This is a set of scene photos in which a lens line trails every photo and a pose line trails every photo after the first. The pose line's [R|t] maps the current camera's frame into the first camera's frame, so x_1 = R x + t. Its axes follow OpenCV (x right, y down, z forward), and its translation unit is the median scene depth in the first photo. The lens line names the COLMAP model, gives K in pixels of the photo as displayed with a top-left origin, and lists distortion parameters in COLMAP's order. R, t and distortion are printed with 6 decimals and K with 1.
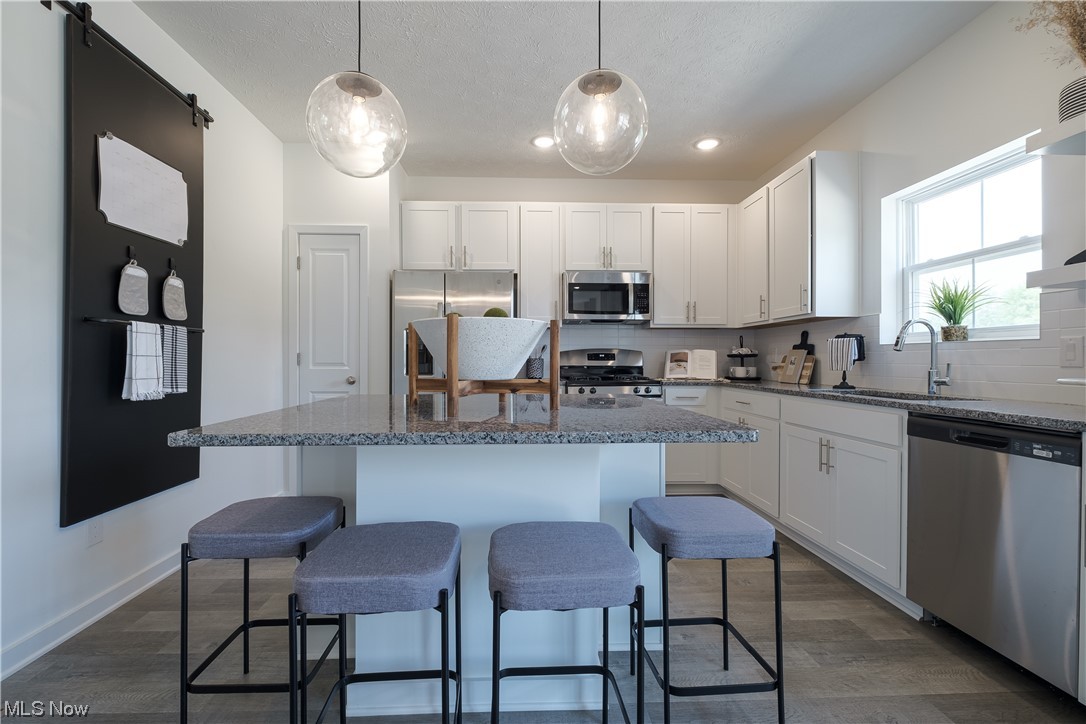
lens RADIAL K [[480.1, 0, 538.6], [0, 480.1, 350.8], [0, 0, 1]] dist [-0.002708, -0.000510]
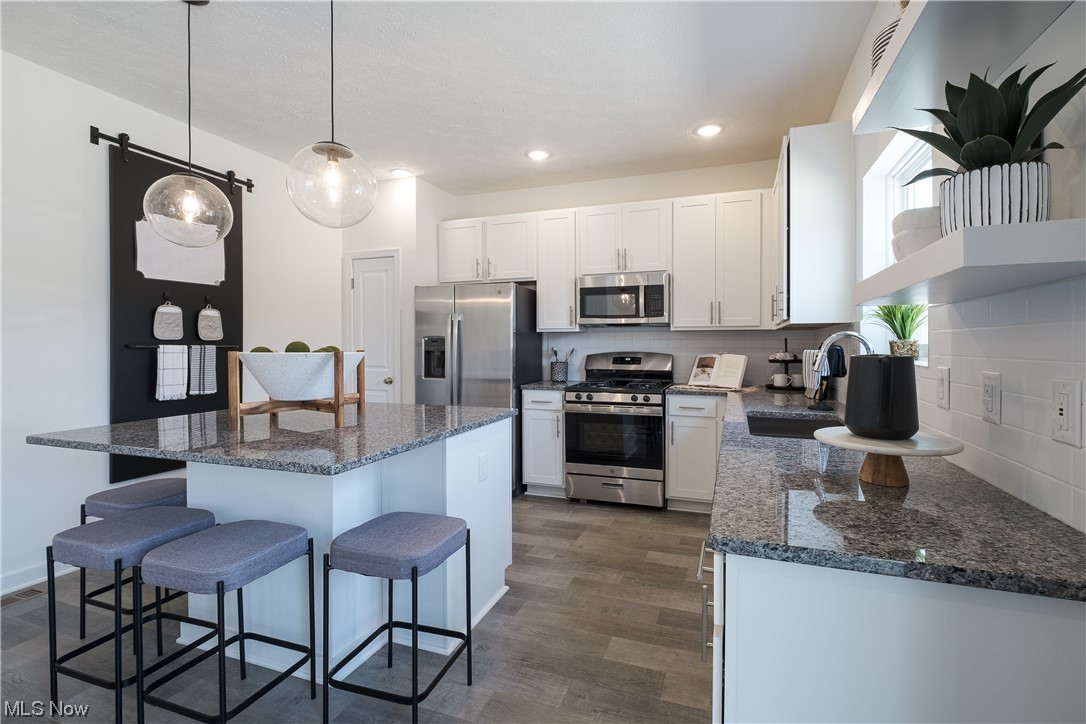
lens RADIAL K [[478.5, 0, 538.5], [0, 478.5, 344.5], [0, 0, 1]] dist [0.000049, -0.000242]
pose [[0.931752, -0.002224, -0.363087, 0.373075], [0.006135, 0.999935, 0.009618, -0.035992], [0.363042, -0.011189, 0.931705, 0.035752]]
